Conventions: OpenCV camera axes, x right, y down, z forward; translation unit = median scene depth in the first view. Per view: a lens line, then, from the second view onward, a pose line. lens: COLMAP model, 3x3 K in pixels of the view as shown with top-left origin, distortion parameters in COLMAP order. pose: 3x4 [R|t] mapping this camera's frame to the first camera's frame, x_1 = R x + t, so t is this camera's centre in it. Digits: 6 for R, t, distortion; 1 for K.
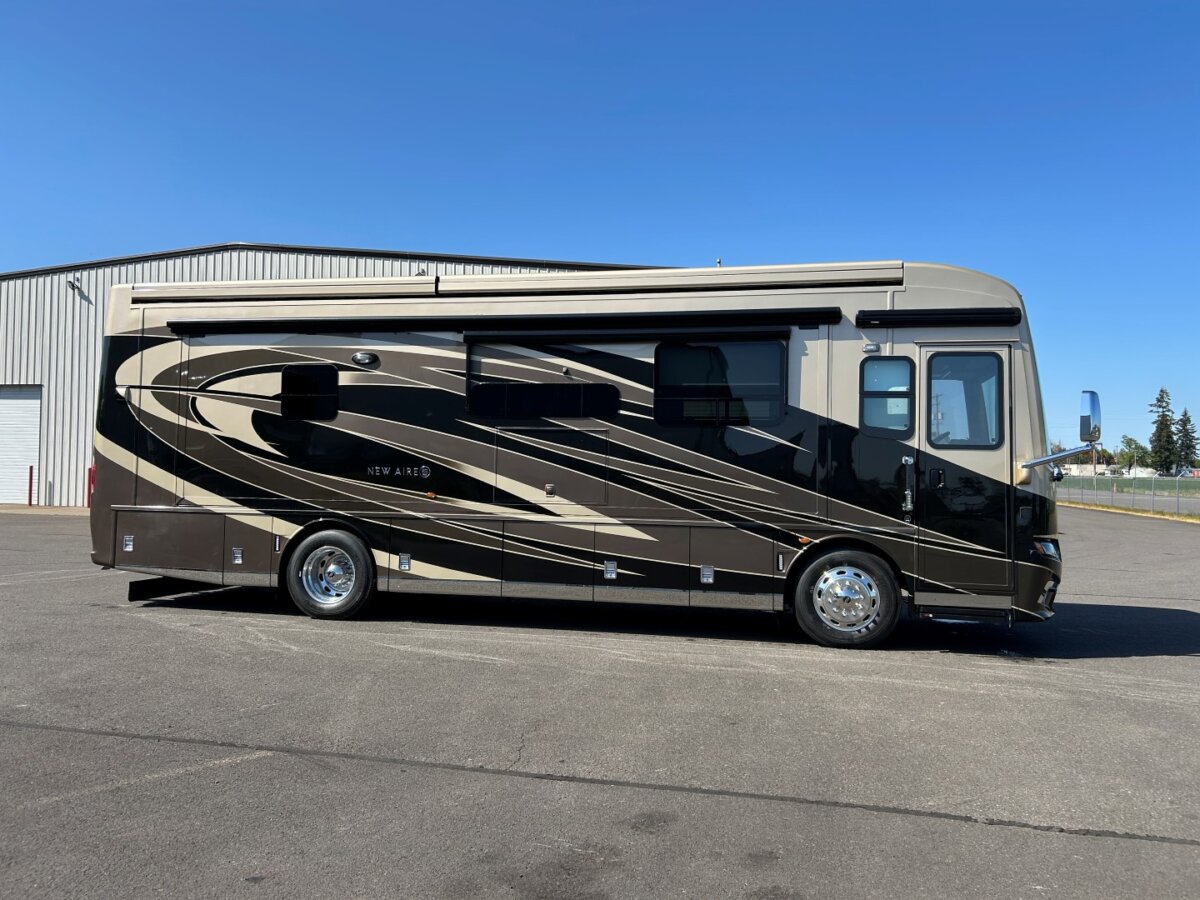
lens RADIAL K [[916.4, 0, 597.0], [0, 916.4, 439.6], [0, 0, 1]] dist [0.145882, -0.016558]
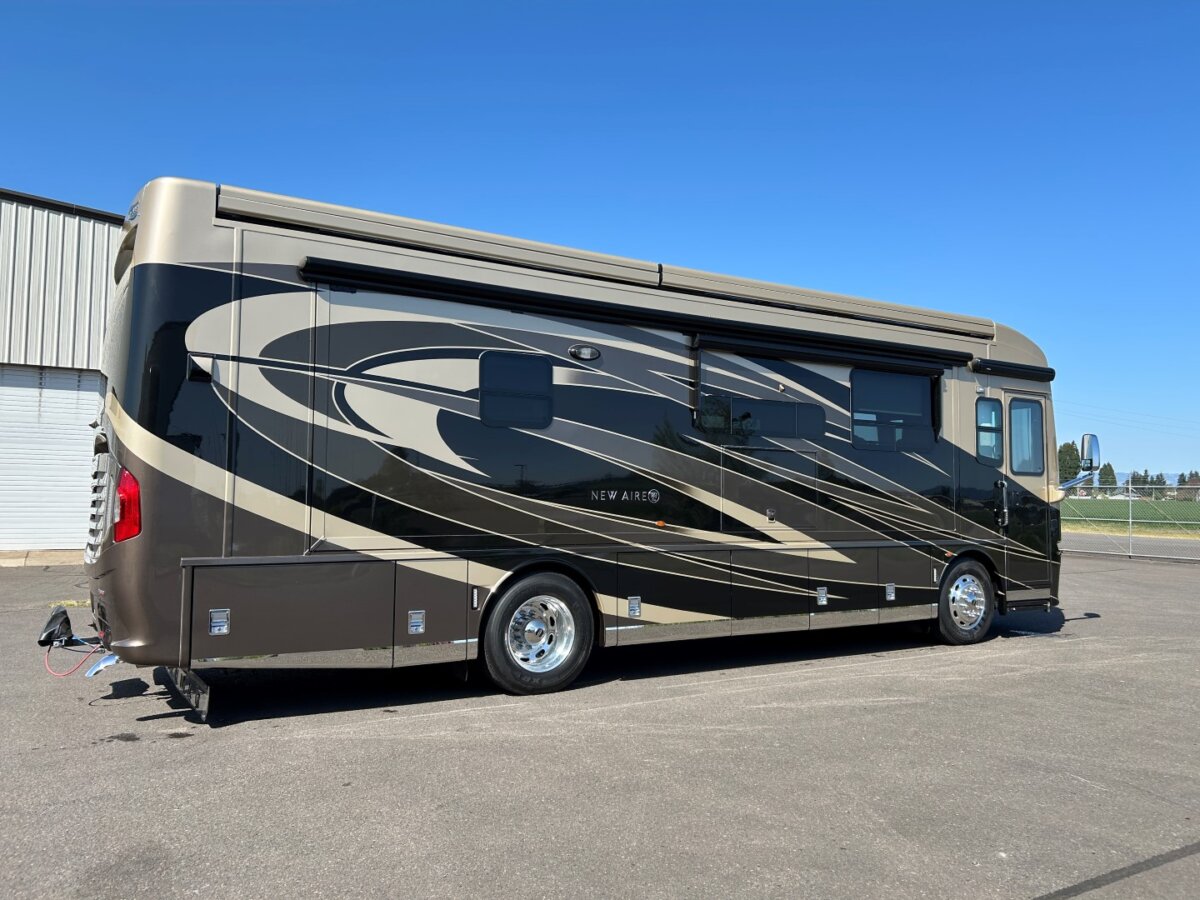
lens RADIAL K [[916.4, 0, 597.3], [0, 916.4, 453.1], [0, 0, 1]] dist [0.145882, -0.016558]
pose [[0.698536, 0.024863, 0.715143, -0.816910], [-0.020446, 0.999682, -0.014784, 0.009353], [-0.715283, -0.004295, 0.698822, 0.456977]]
